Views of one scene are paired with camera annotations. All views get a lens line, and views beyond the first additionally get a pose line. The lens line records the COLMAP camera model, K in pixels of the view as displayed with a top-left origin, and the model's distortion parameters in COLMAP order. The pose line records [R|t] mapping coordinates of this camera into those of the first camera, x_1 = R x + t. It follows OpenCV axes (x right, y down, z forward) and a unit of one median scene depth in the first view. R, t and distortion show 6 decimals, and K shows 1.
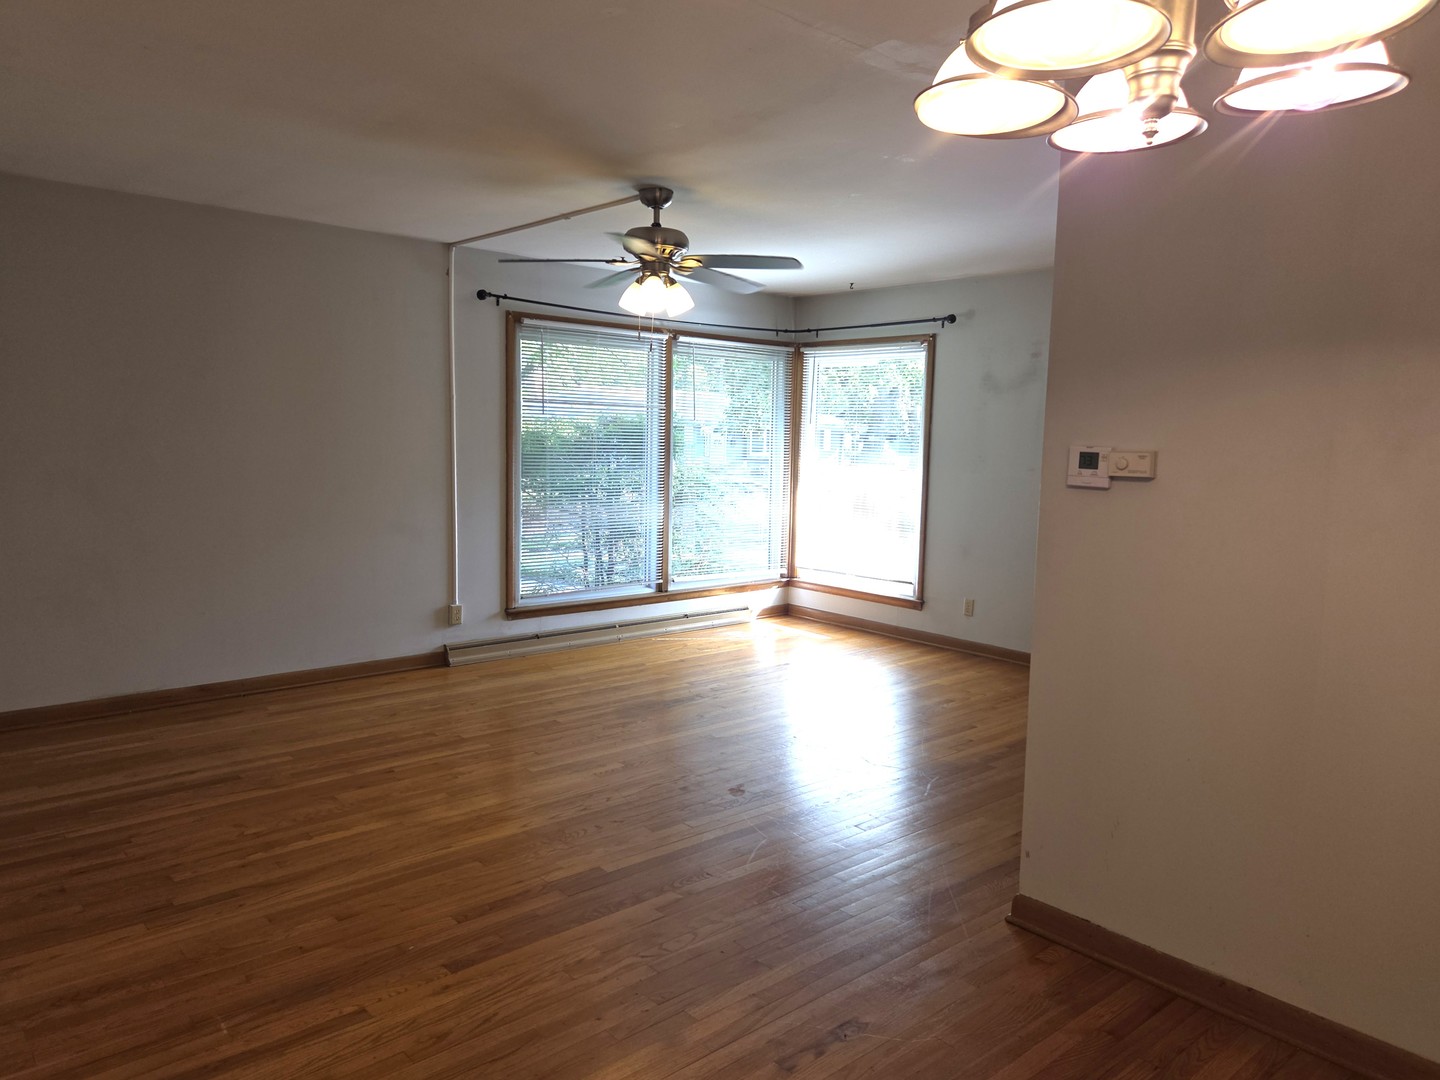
lens RADIAL K [[997.0, 0, 721.1], [0, 997.0, 535.5], [0, 0, 1]] dist [0.067783, -0.049107]
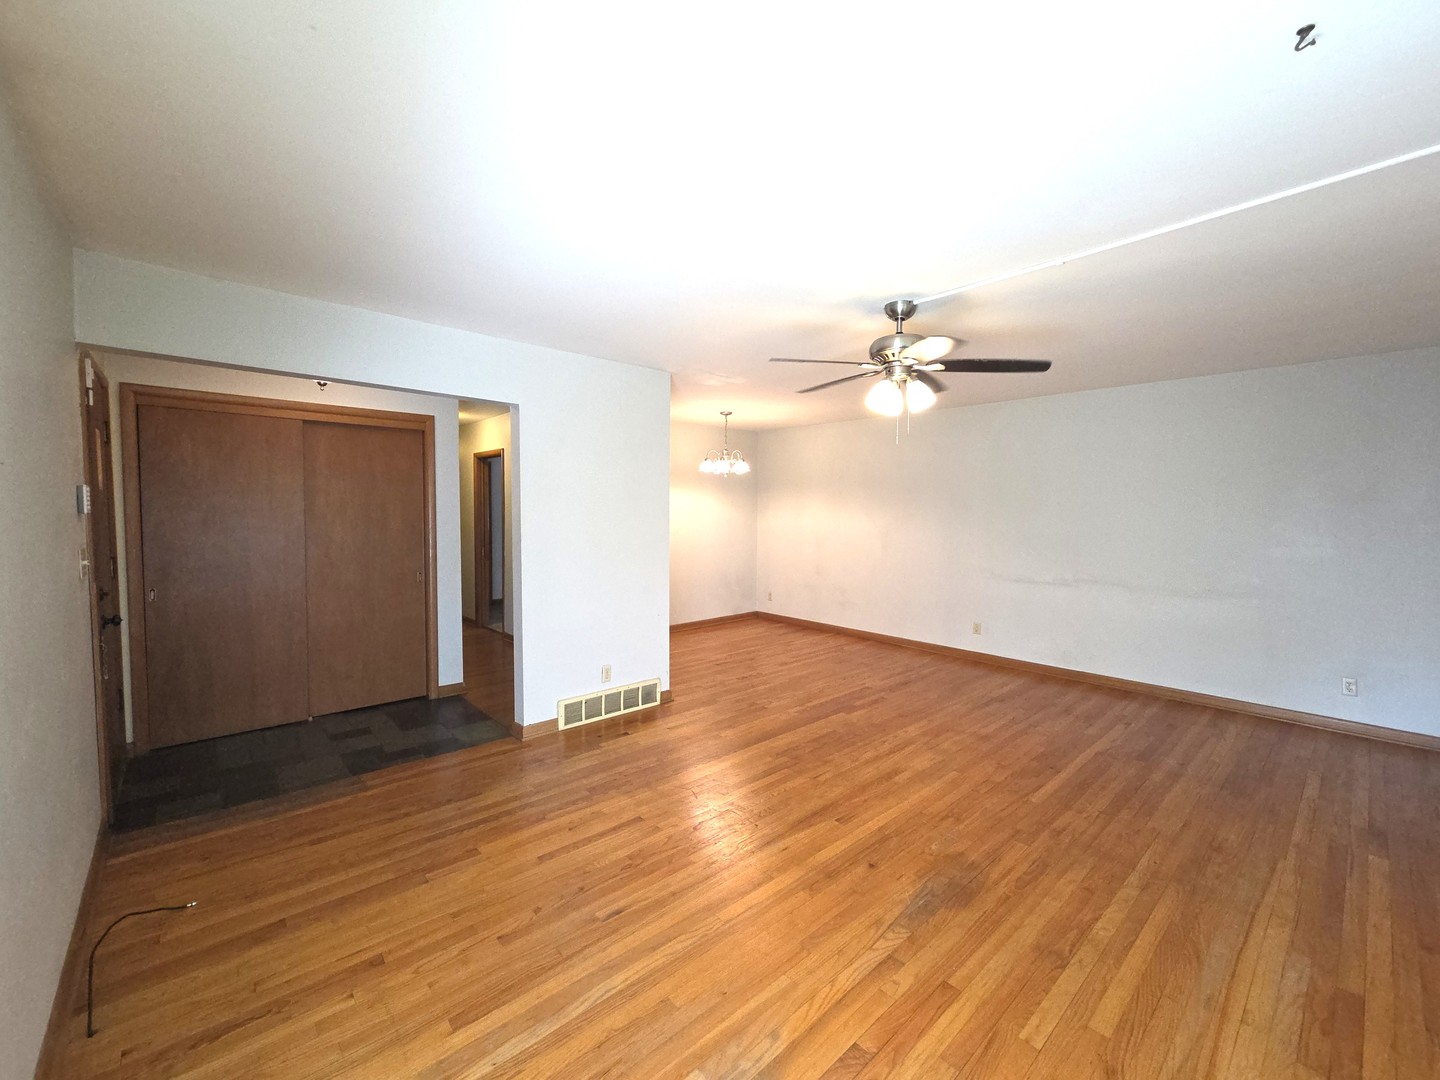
lens RADIAL K [[589.8, 0, 724.2], [0, 589.8, 539.1], [0, 0, 1]] dist [0.007241, -0.000288]
pose [[-0.999342, -0.032250, -0.016614, 0.098546], [-0.034447, 0.987200, 0.155720, -0.128002], [0.011380, 0.156190, -0.987661, 1.219146]]
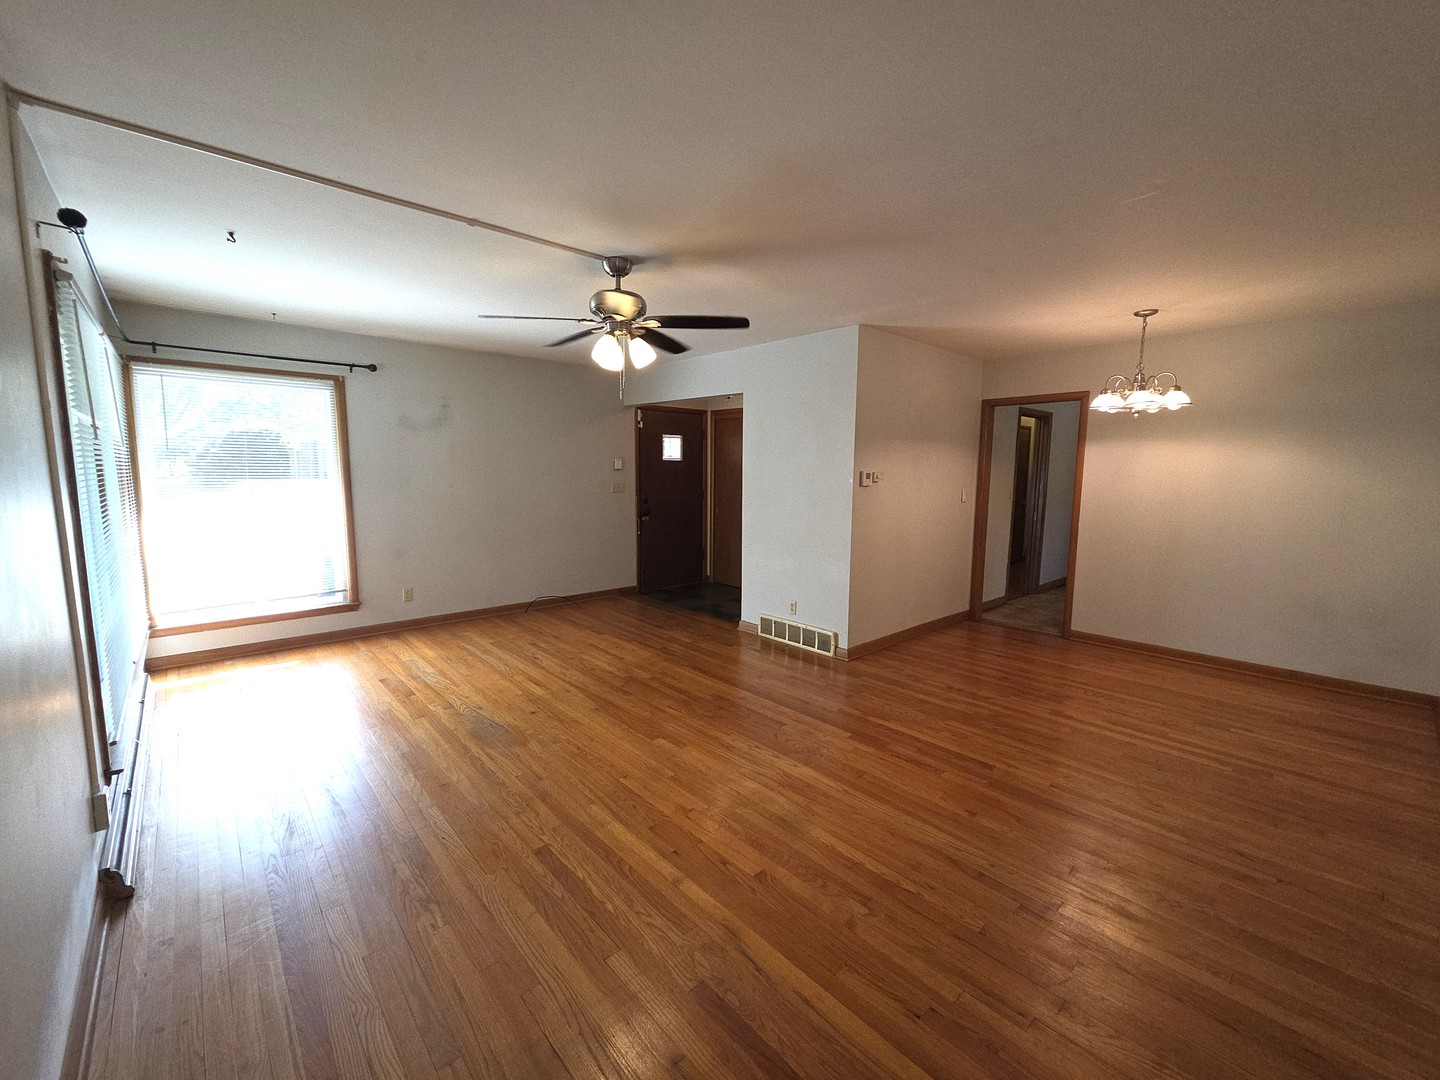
lens RADIAL K [[589.8, 0, 718.1], [0, 589.8, 538.7], [0, 0, 1]] dist [0.007241, -0.000288]
pose [[-0.009327, -0.141935, 0.989832, -0.568442], [0.095368, 0.985237, 0.142175, -0.079673], [-0.995398, 0.095725, 0.004347, 0.652966]]
